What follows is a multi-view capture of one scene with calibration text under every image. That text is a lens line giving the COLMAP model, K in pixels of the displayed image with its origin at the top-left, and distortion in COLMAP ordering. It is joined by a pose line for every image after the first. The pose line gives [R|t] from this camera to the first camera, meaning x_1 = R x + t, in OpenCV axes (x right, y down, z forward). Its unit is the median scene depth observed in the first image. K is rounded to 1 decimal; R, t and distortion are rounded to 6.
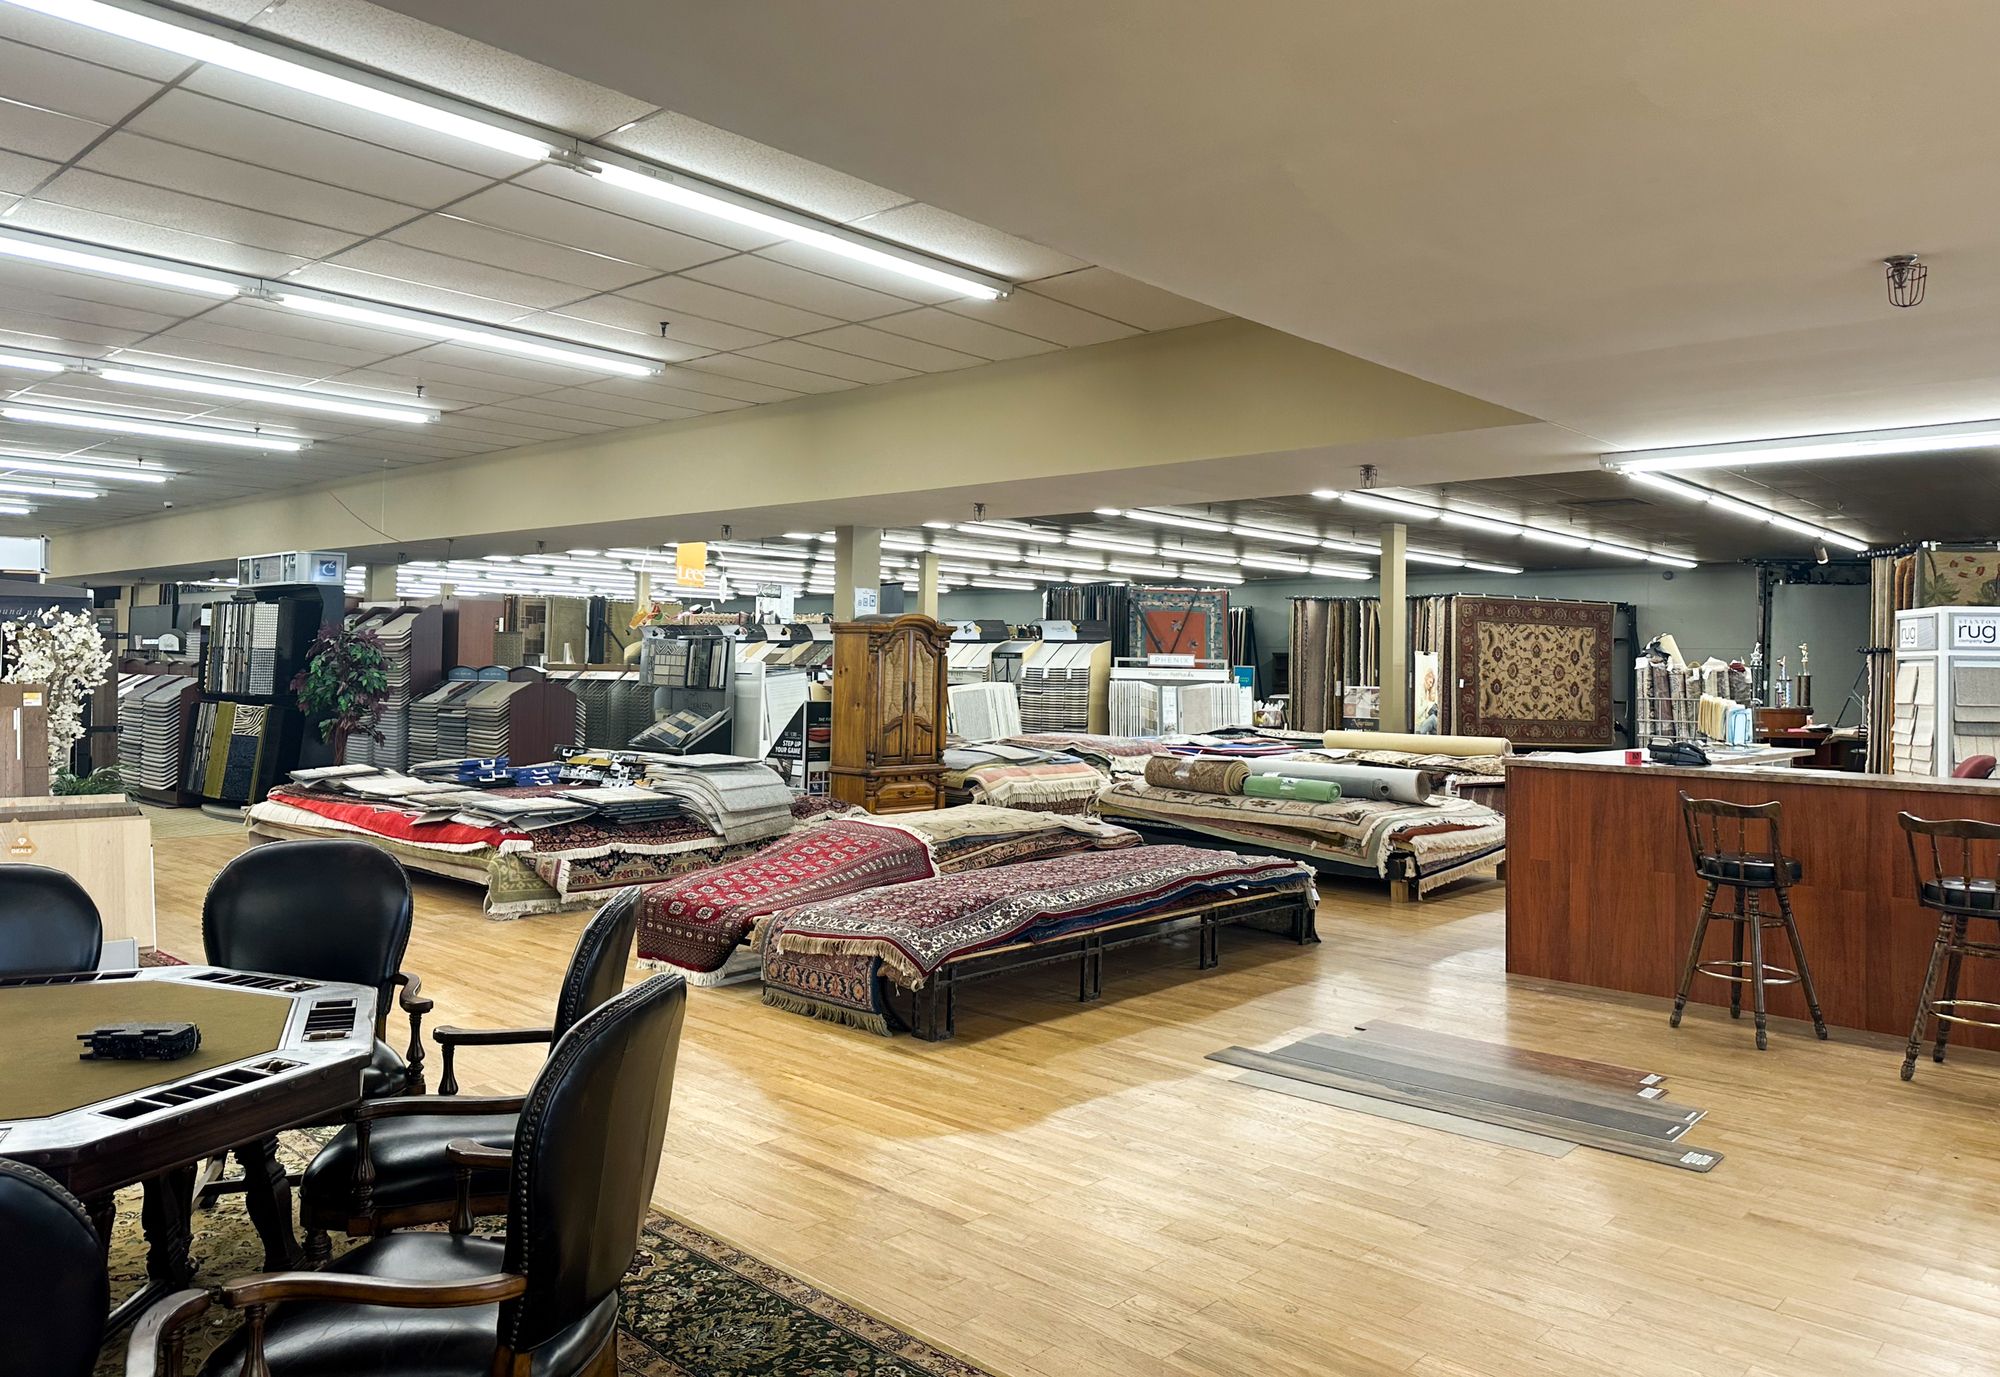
lens RADIAL K [[1425.0, 0, 998.1], [0, 1425.0, 632.6], [0, 0, 1]] dist [0.152299, -0.252279]
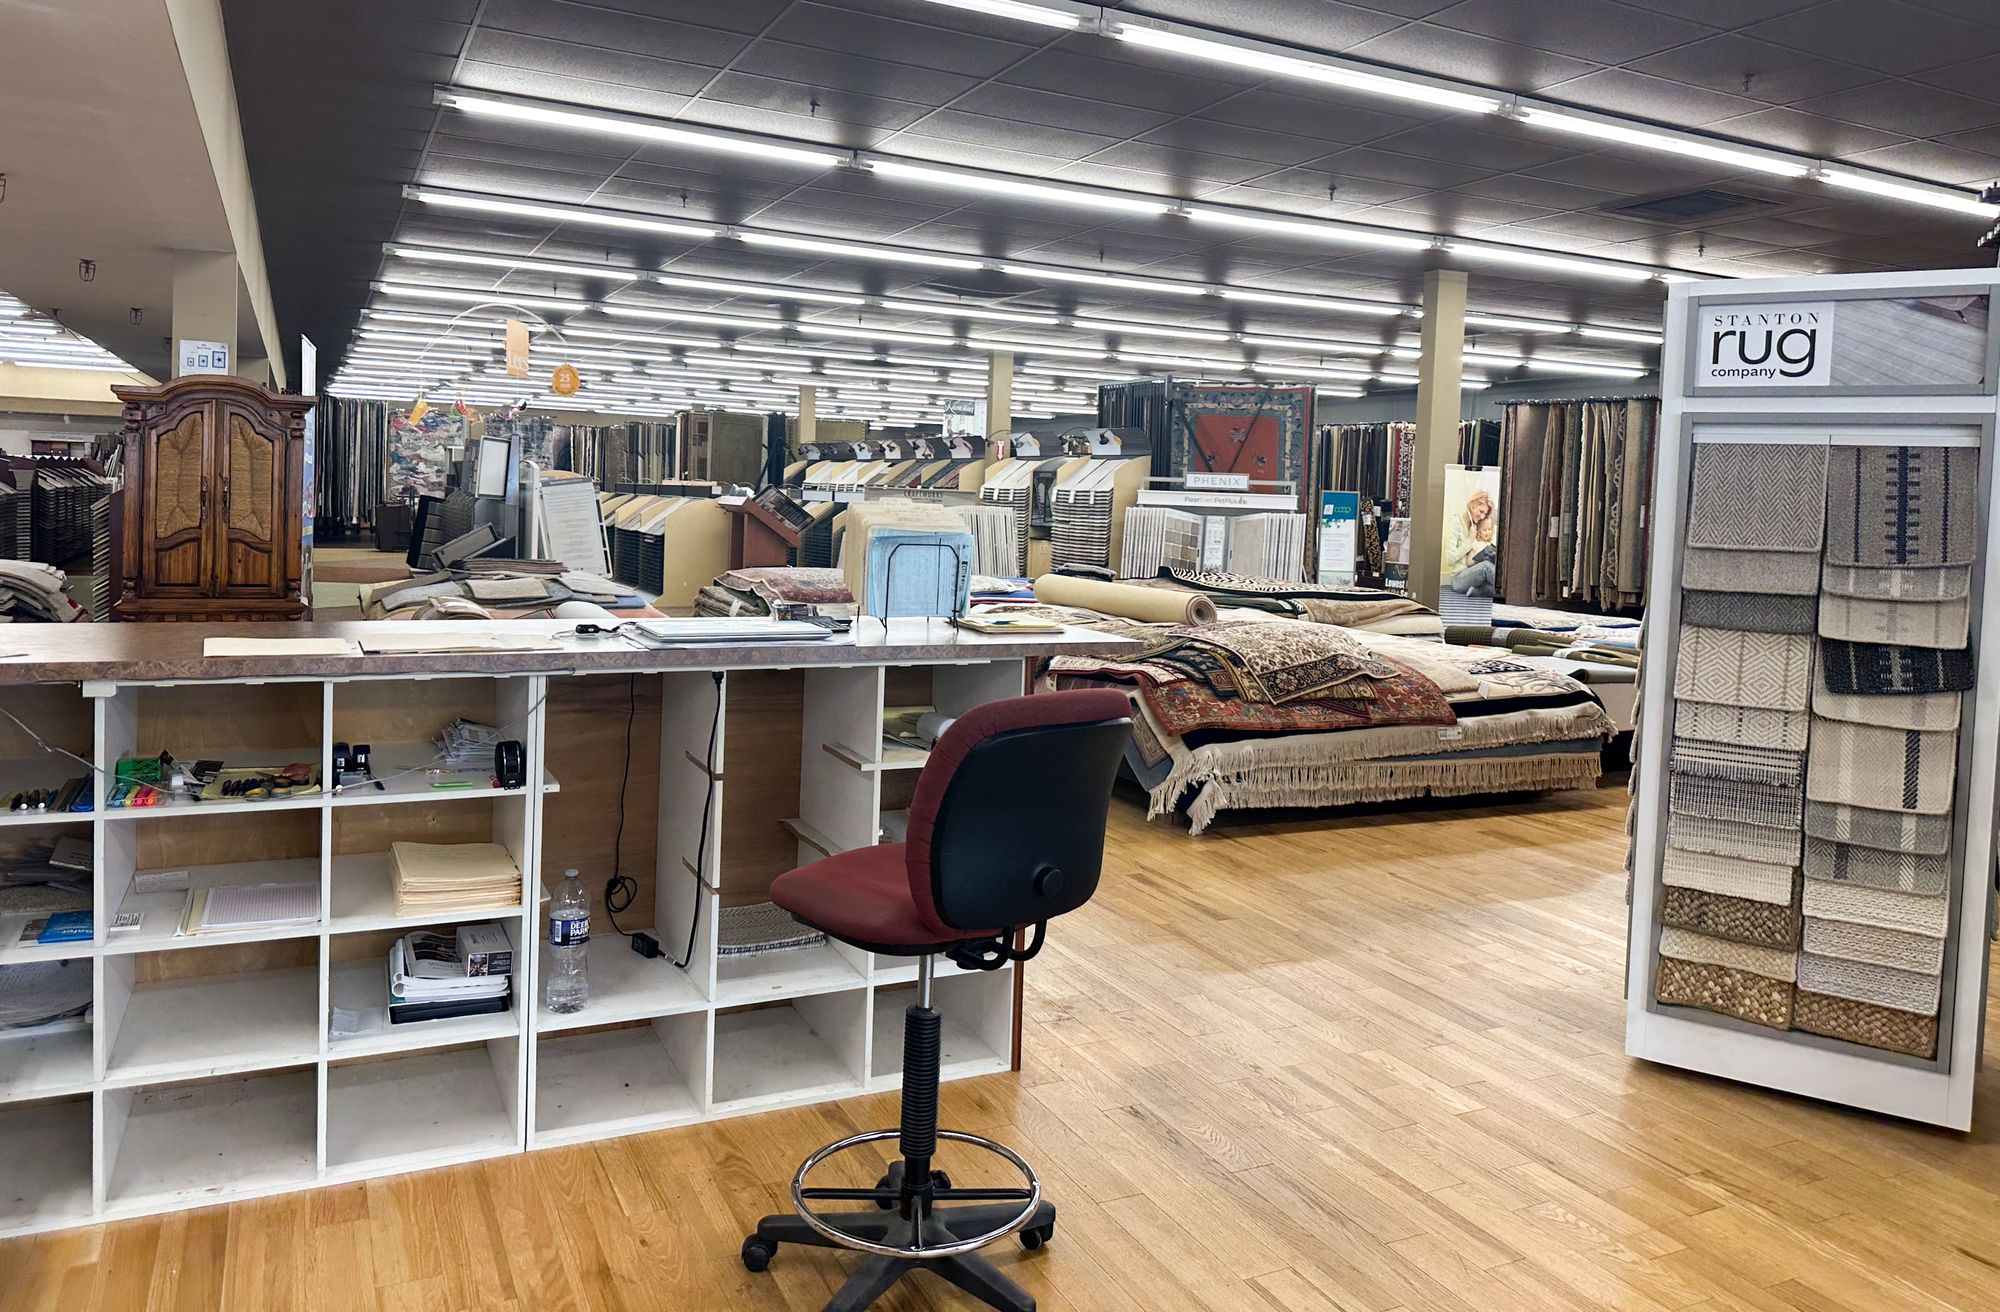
lens RADIAL K [[1420.4, 0, 999.6], [0, 1420.4, 564.2], [0, 0, 1]] dist [0.114512, -0.091660]
pose [[0.934644, 0.032962, -0.354052, 0.278790], [-0.009912, 0.997722, 0.066722, 0.013979], [0.355445, -0.058852, 0.932842, 0.260492]]
